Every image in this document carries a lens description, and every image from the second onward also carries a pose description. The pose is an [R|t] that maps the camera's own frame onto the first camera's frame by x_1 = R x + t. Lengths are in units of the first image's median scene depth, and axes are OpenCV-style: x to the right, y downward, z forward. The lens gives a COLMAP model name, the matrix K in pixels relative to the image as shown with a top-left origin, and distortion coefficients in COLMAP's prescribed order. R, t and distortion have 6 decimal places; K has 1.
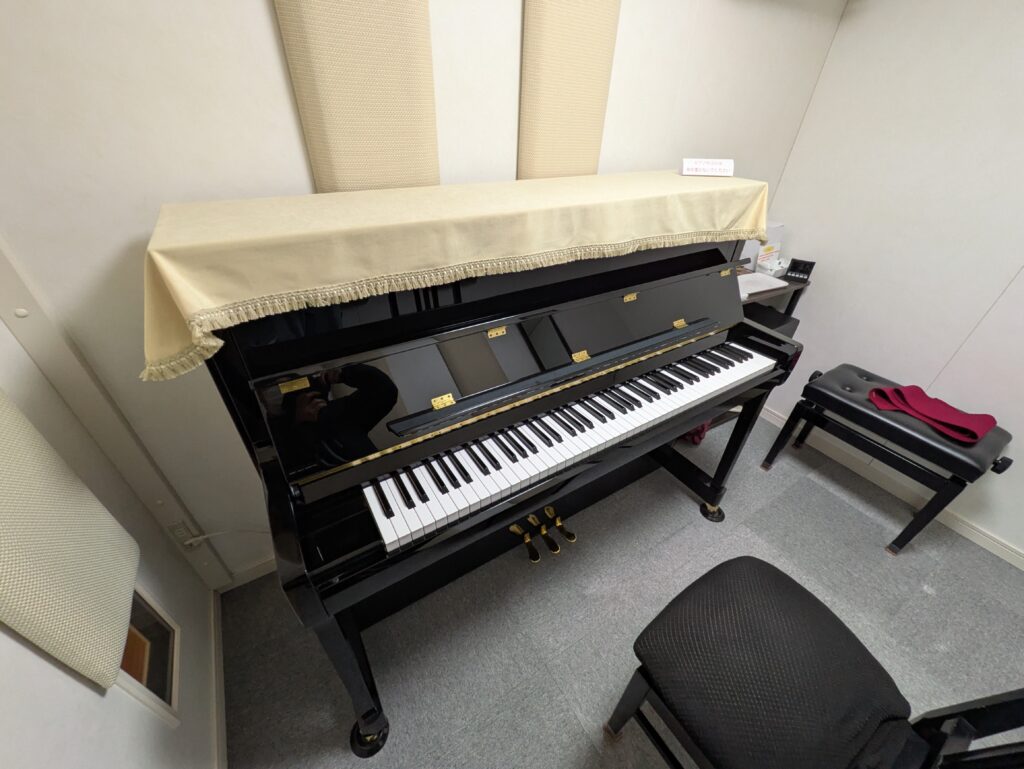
lens RADIAL K [[389.7, 0, 527.7], [0, 389.7, 422.0], [0, 0, 1]] dist [0.005871, 0.000121]
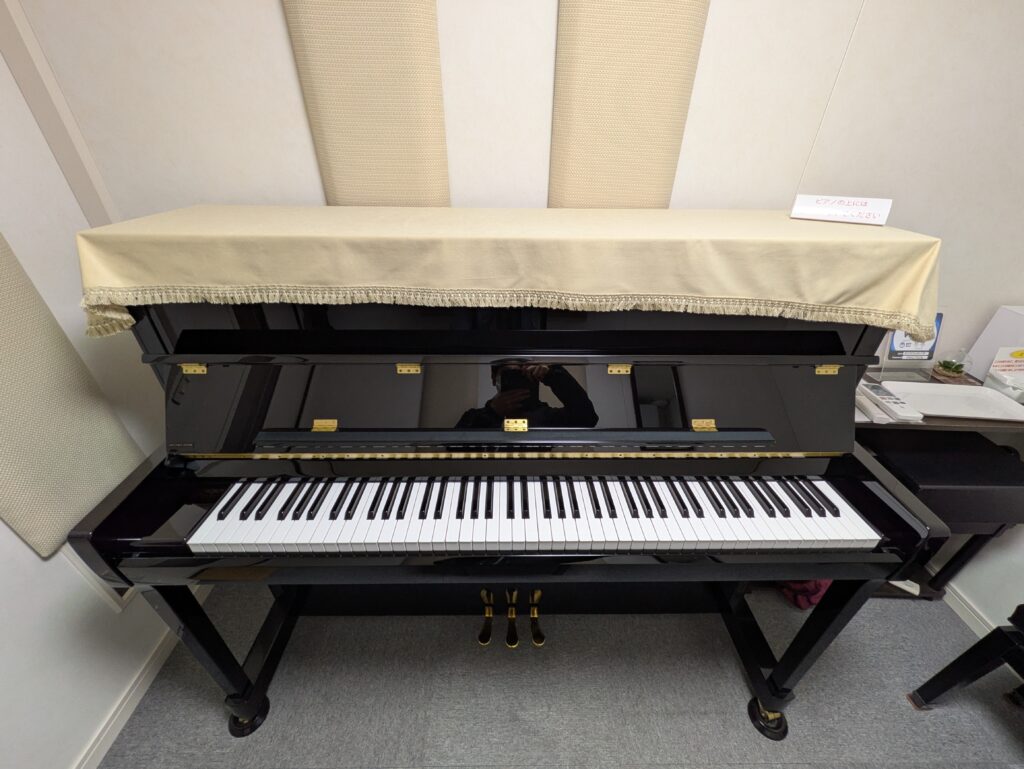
lens RADIAL K [[410.8, 0, 517.8], [0, 410.8, 411.7], [0, 0, 1]] dist [-0.002549, 0.000292]
pose [[0.846365, 0.293628, -0.444353, 0.432818], [-0.328176, 0.944616, -0.000879, -0.171230], [0.419485, 0.146570, 0.895852, 0.238318]]
